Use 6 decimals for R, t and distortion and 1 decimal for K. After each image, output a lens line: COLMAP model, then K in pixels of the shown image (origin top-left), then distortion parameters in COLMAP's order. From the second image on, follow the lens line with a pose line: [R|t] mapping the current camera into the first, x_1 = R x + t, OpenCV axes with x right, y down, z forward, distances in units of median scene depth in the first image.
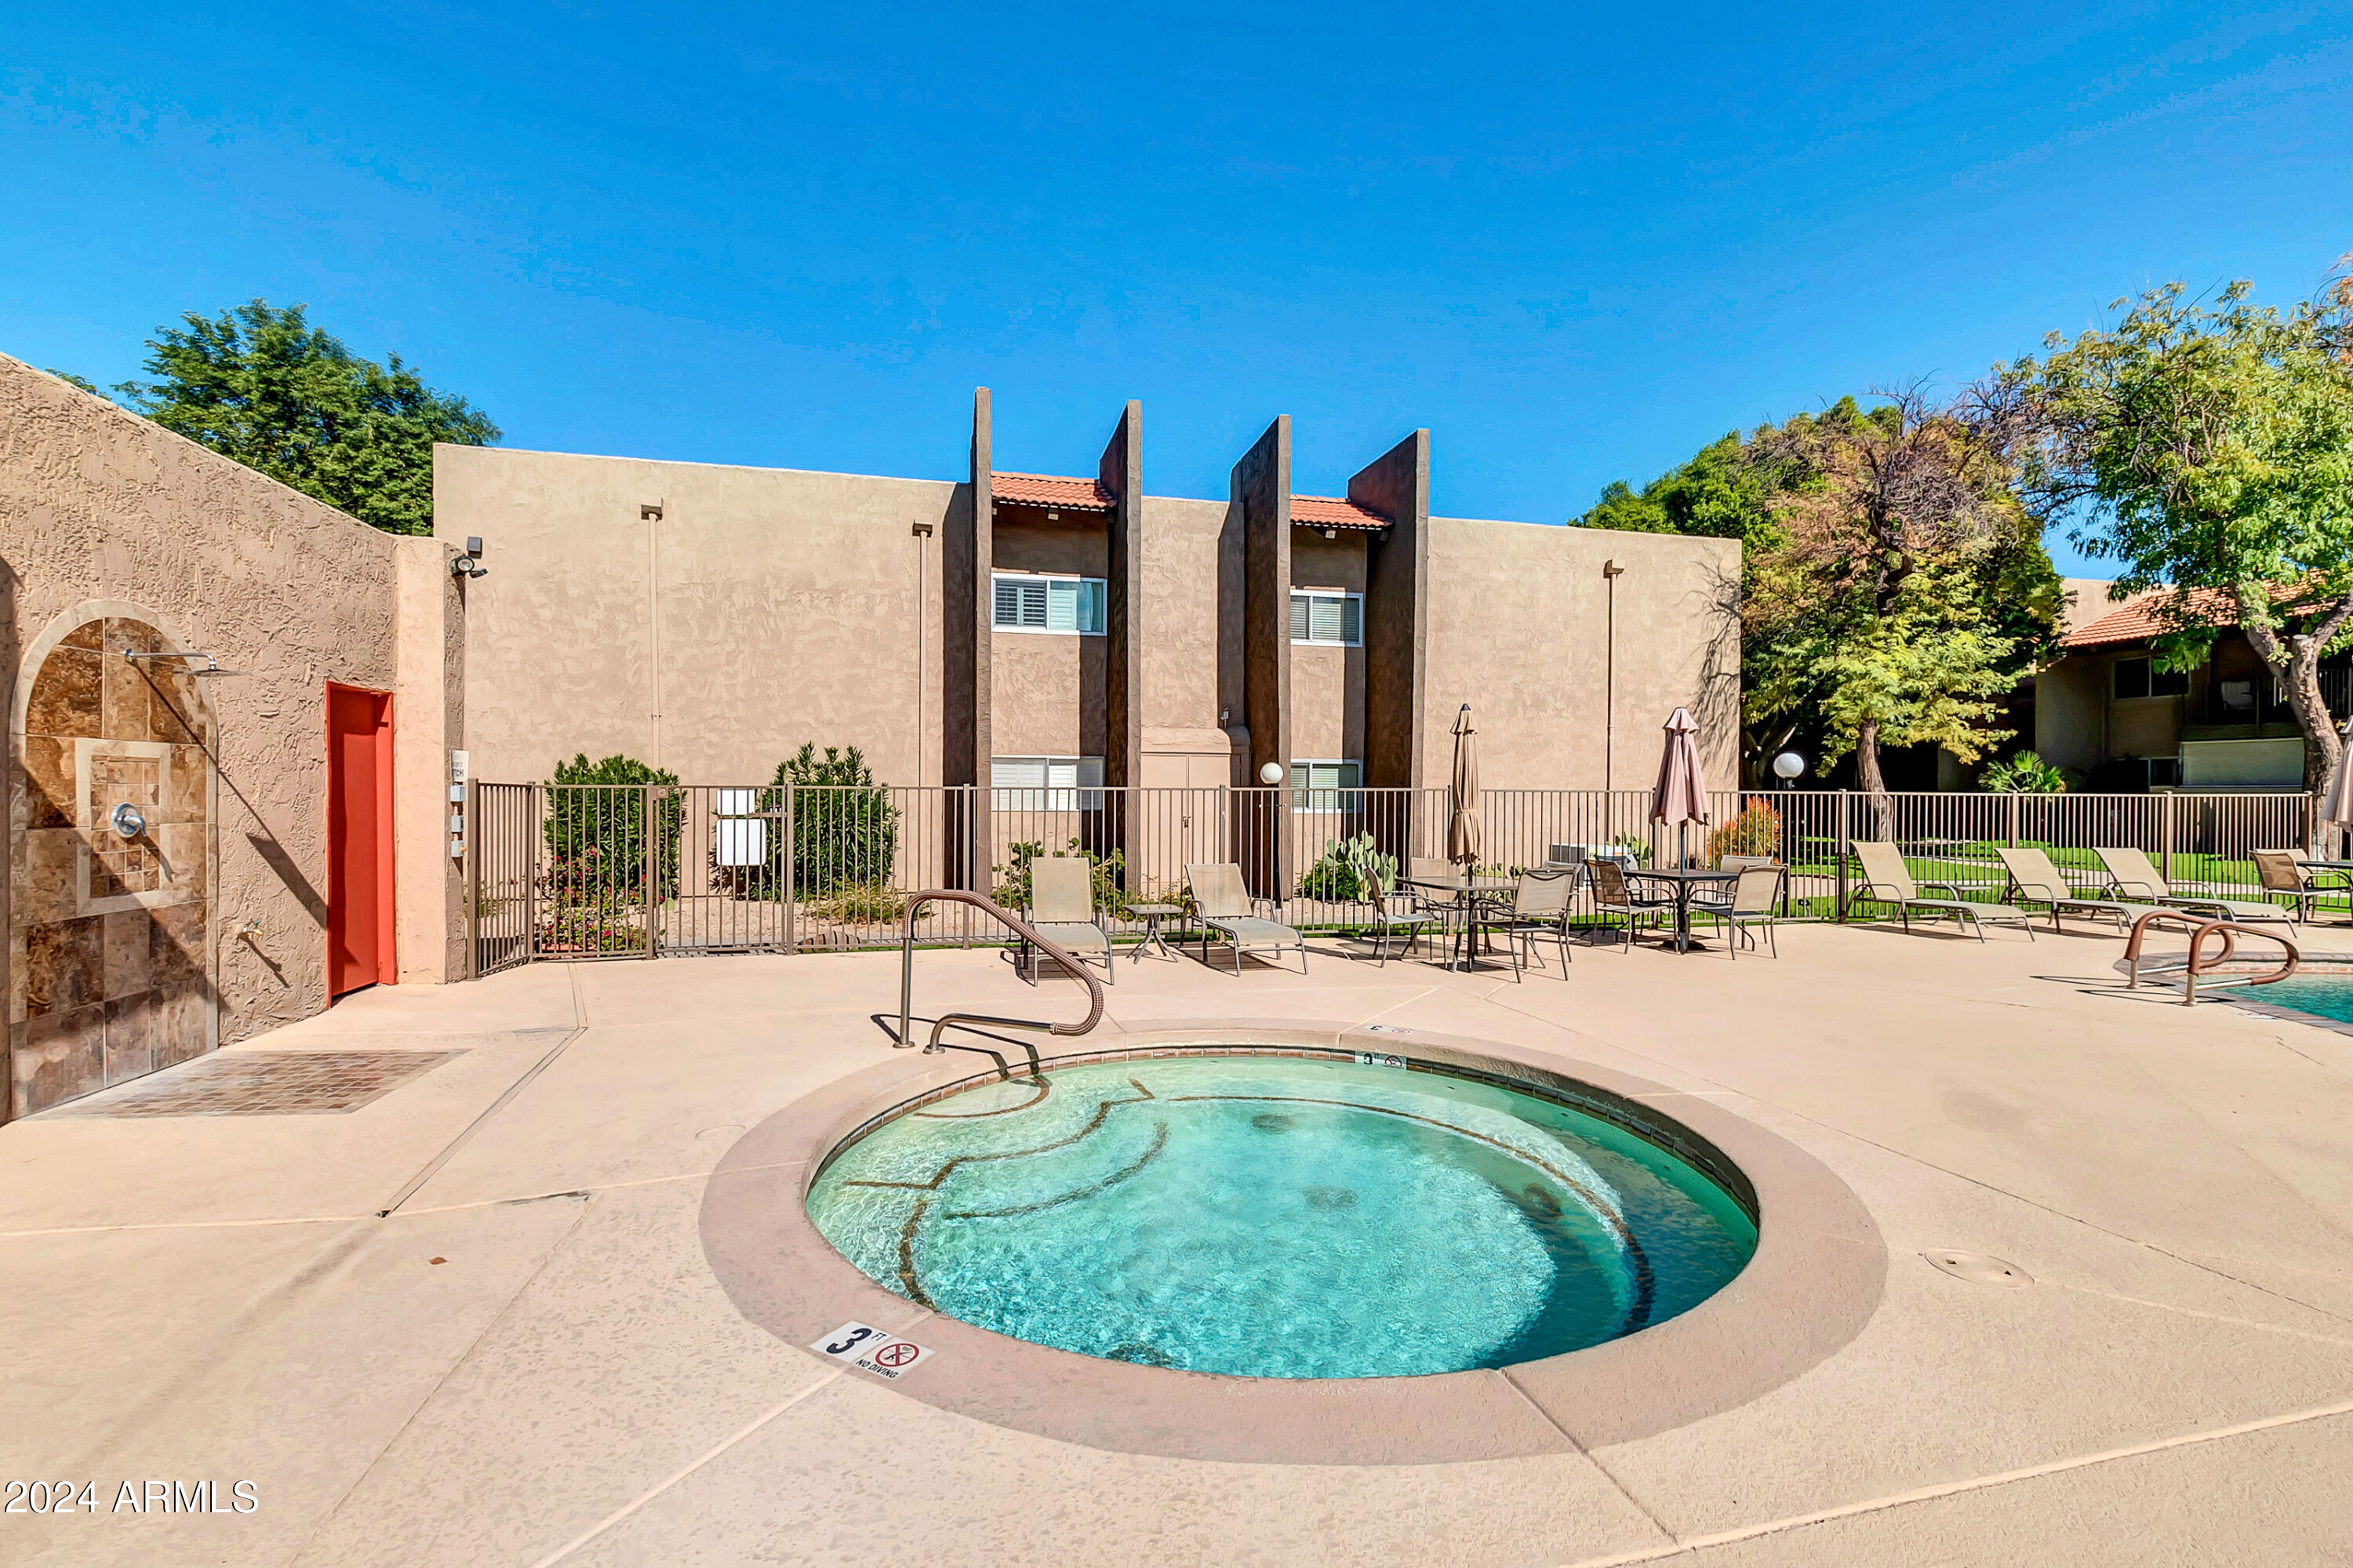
lens RADIAL K [[1021.4, 0, 1175.6], [0, 1021.4, 792.6], [0, 0, 1]] dist [-0.000831, -0.002185]
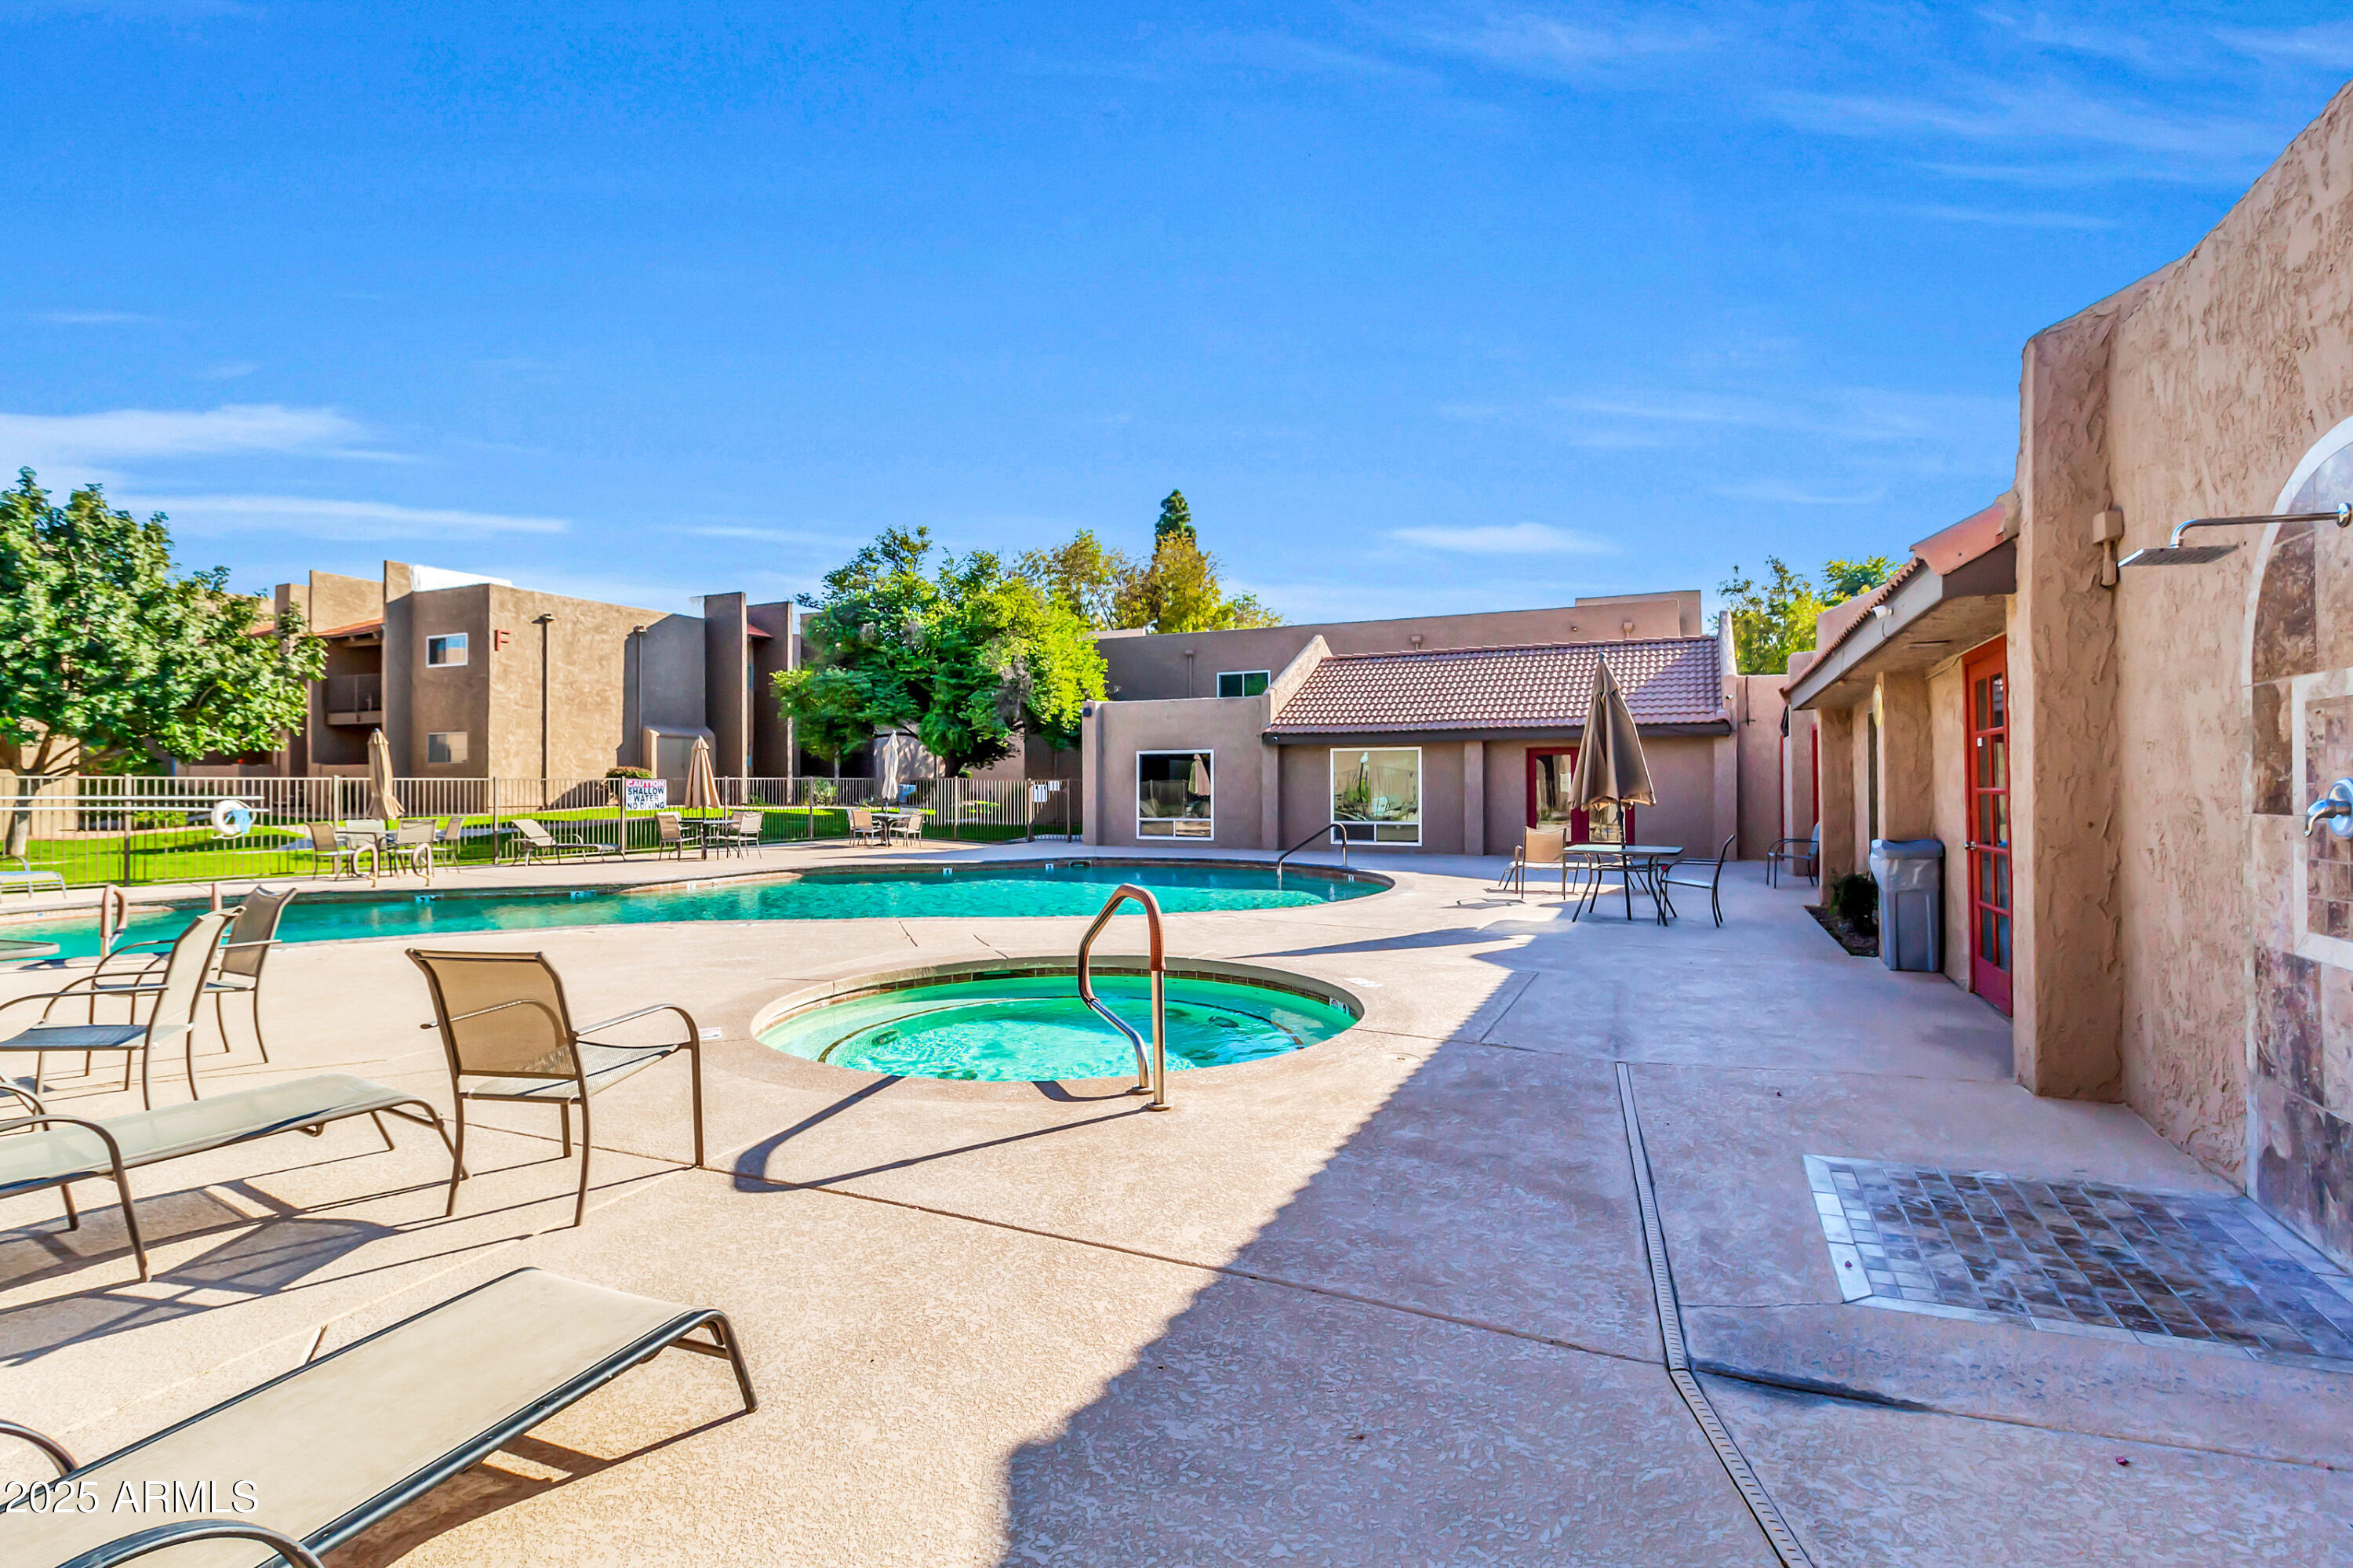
lens RADIAL K [[1080.3, 0, 1176.8], [0, 1080.3, 784.0], [0, 0, 1]] dist [-0.005889, 0.001147]
pose [[-0.809960, 0.003493, 0.586475, -0.888079], [-0.000436, 0.999978, -0.006559, 0.018778], [-0.586485, -0.005568, -0.809941, 1.936692]]
